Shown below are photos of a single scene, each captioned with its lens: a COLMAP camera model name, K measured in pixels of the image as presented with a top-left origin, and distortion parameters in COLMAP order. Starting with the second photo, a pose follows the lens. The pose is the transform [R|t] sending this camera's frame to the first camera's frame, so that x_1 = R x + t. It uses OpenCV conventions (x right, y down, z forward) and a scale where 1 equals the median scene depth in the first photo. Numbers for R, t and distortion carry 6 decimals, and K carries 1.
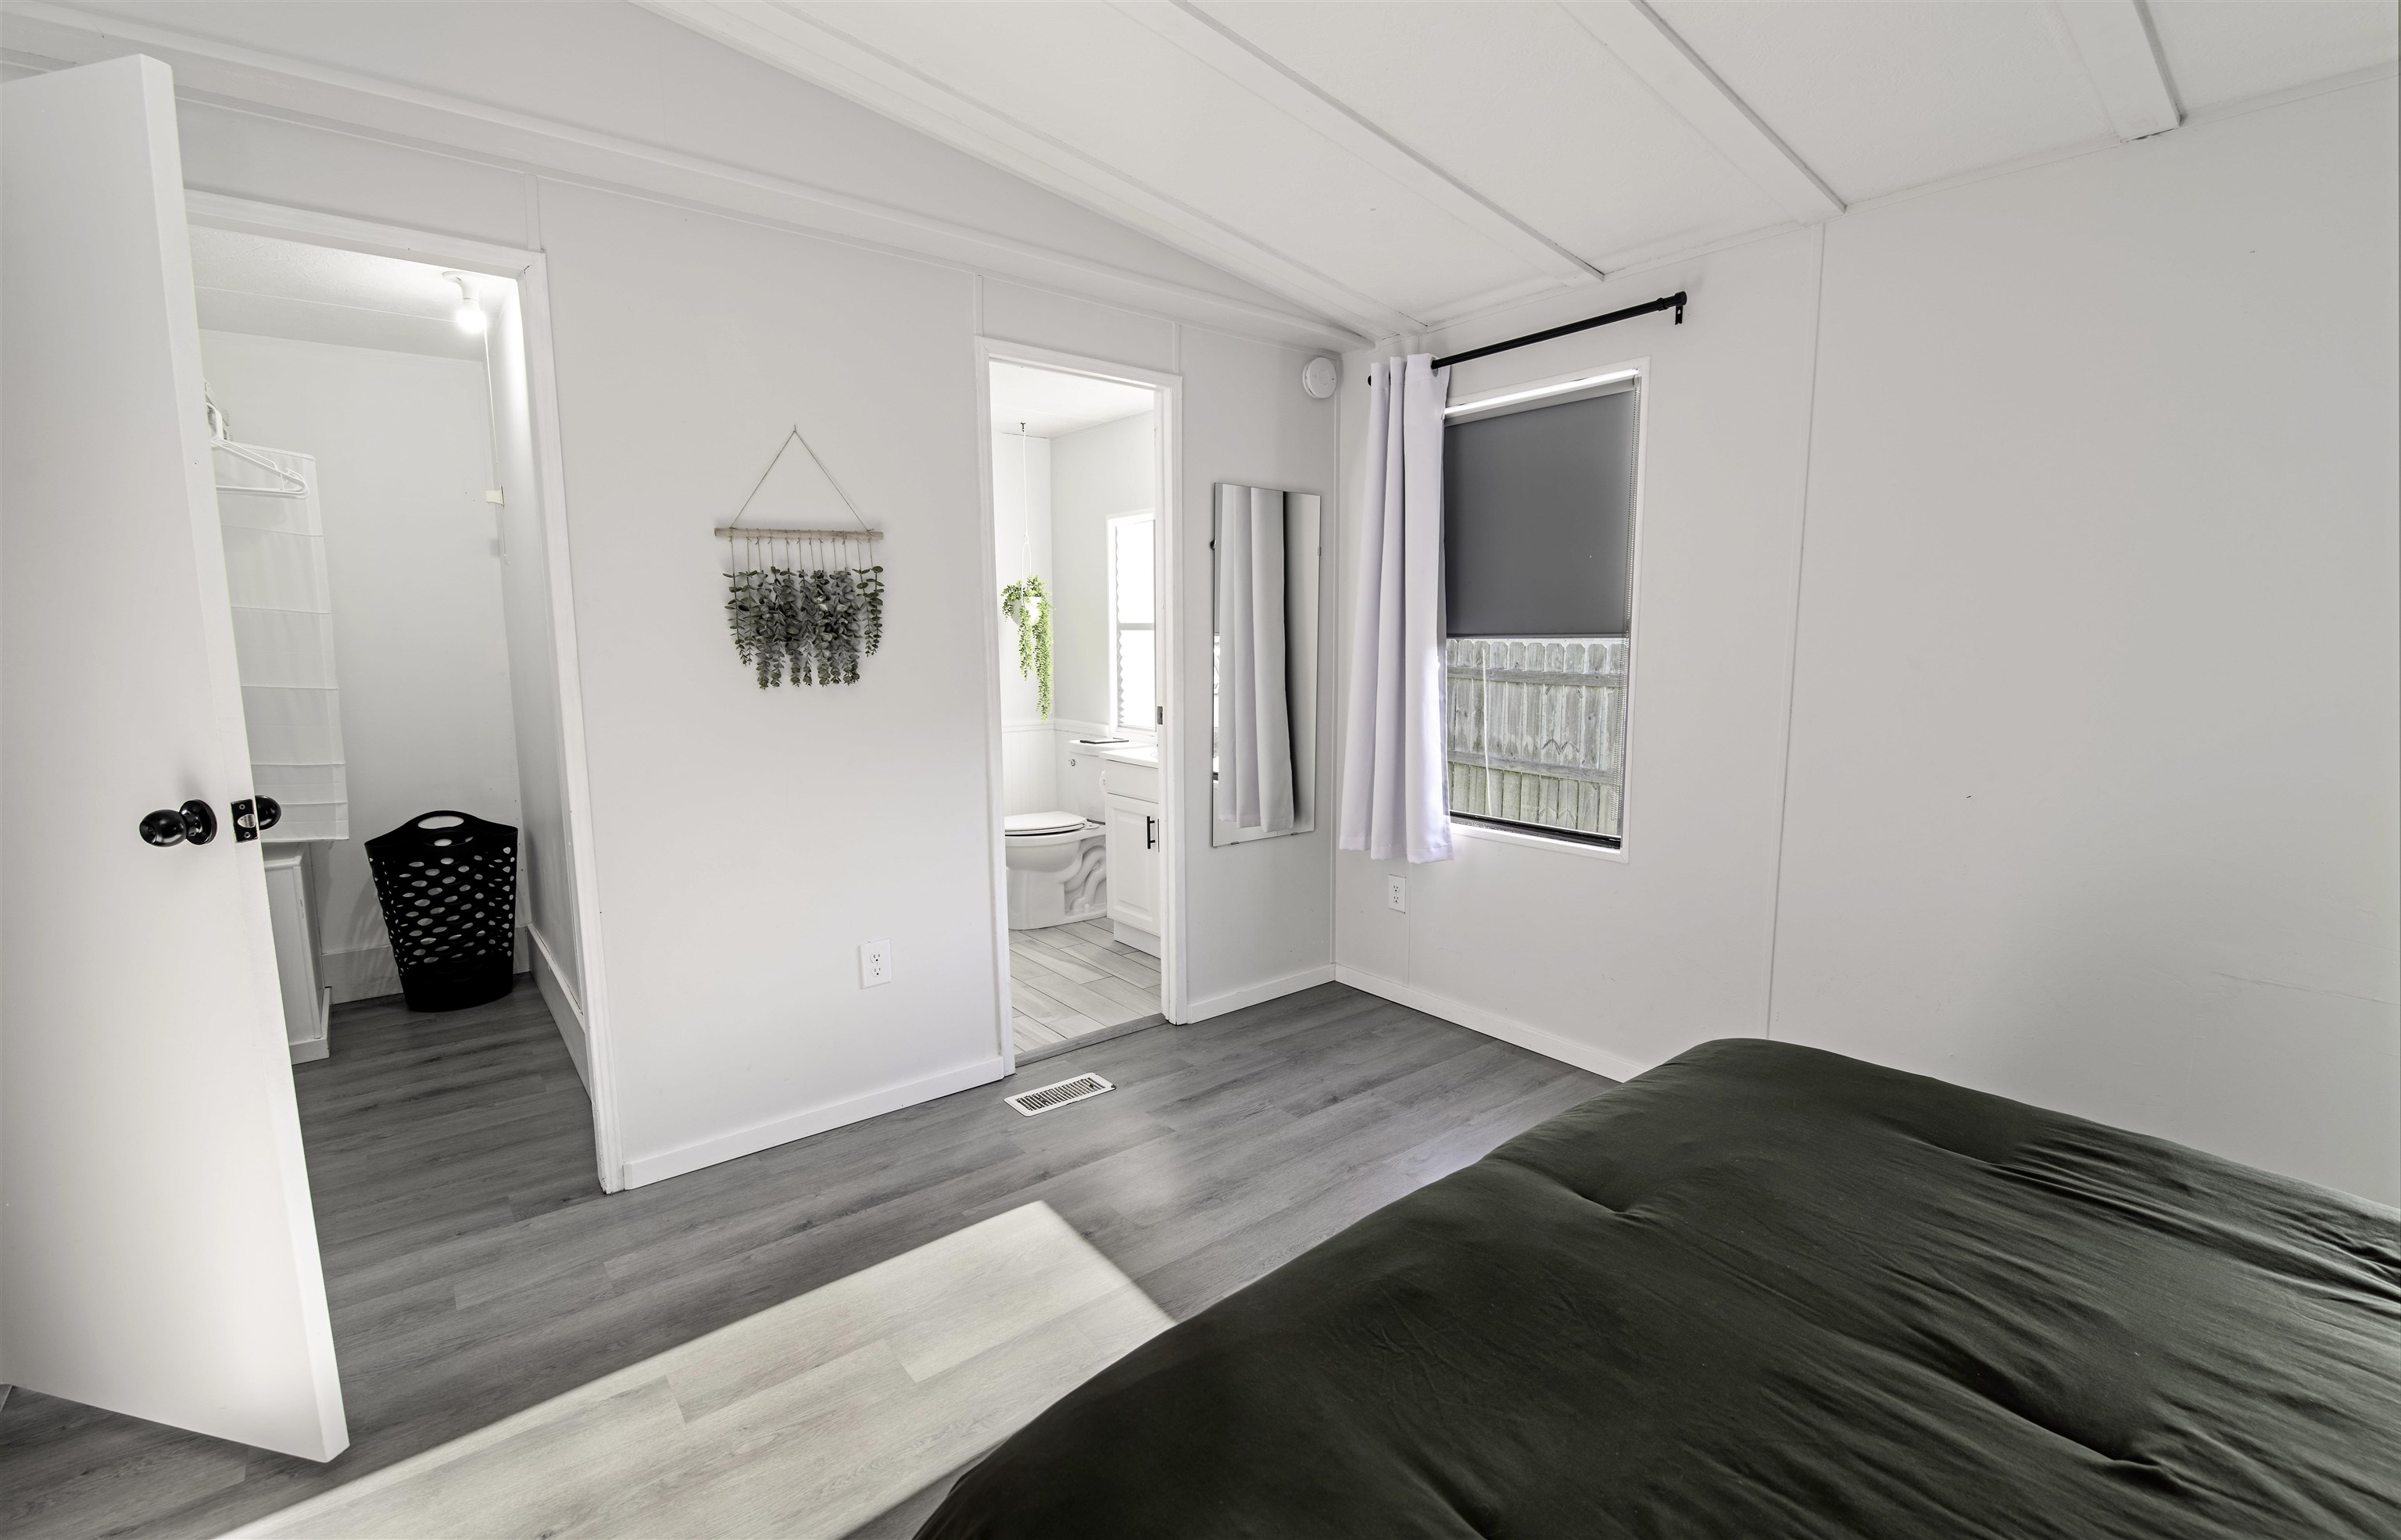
lens RADIAL K [[1030.9, 0, 1200.5], [0, 1030.9, 770.0], [0, 0, 1]] dist [0.000243, -0.000023]
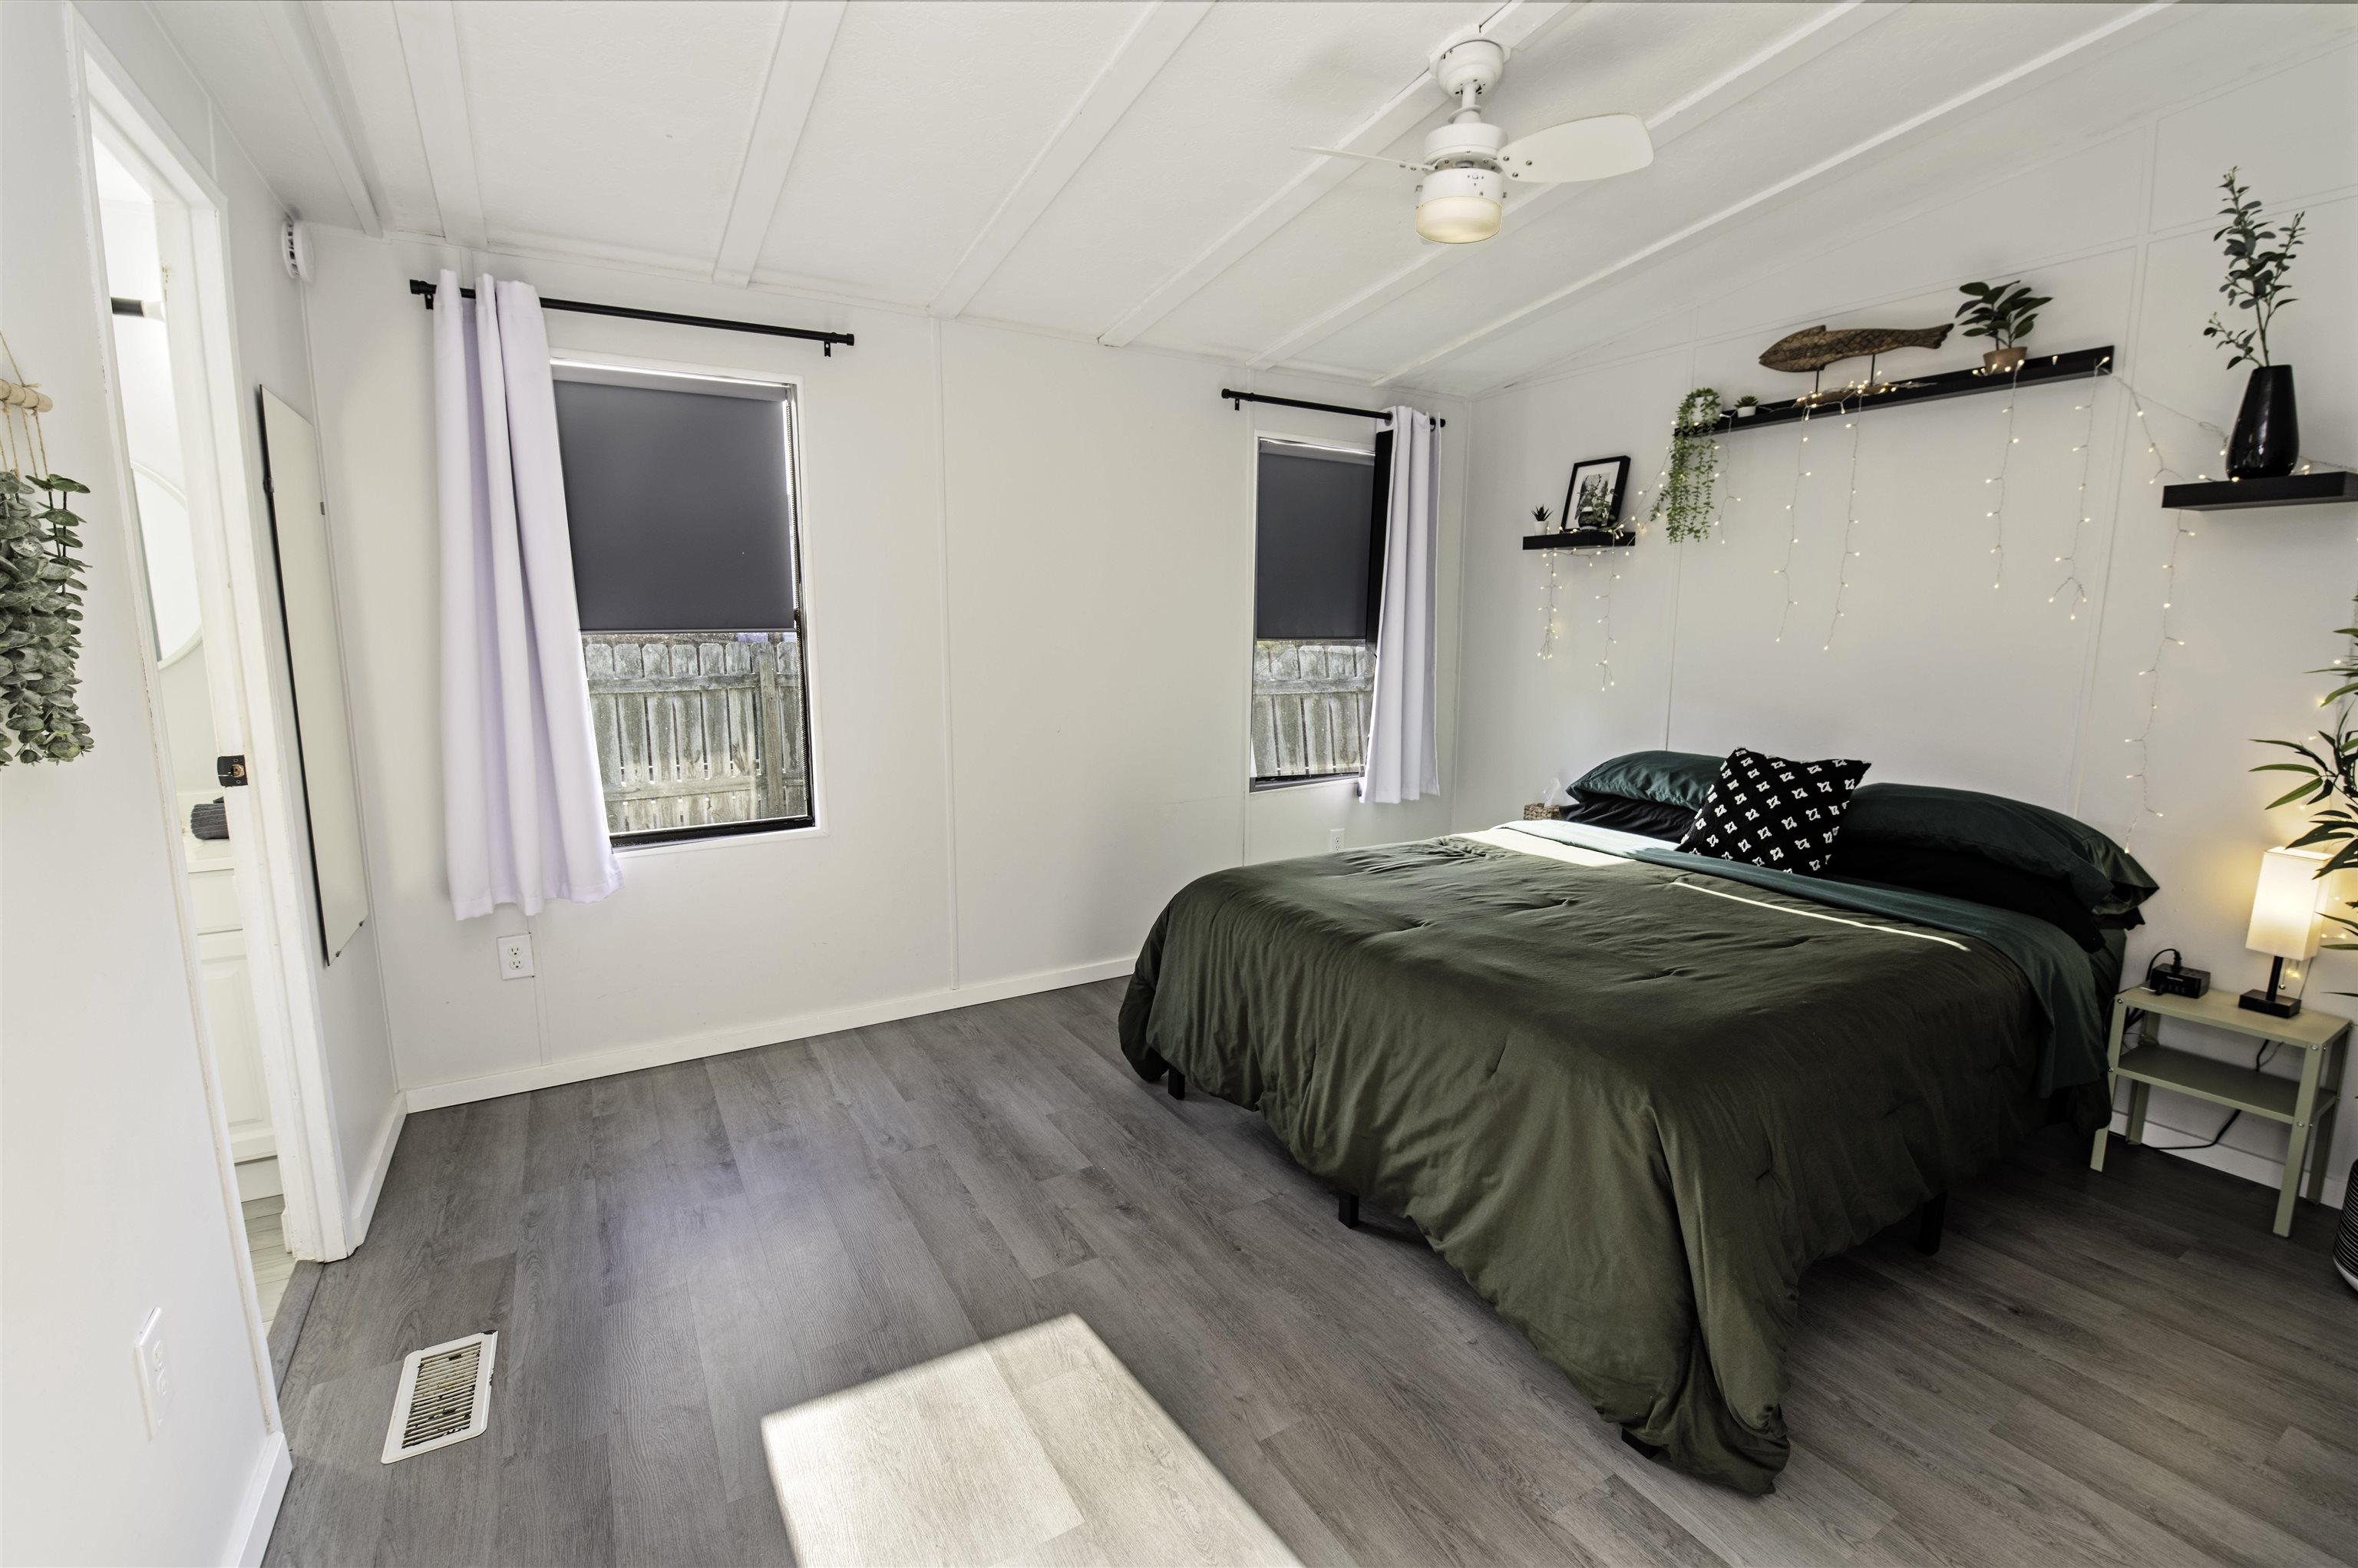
lens RADIAL K [[1037.5, 0, 1178.9], [0, 1037.5, 777.4], [0, 0, 1]] dist [-0.001510, -0.000754]
pose [[0.152205, -0.140693, 0.978284, -0.569412], [0.133258, 0.983699, 0.120739, -0.051016], [-0.979324, 0.111987, 0.168472, 0.407186]]
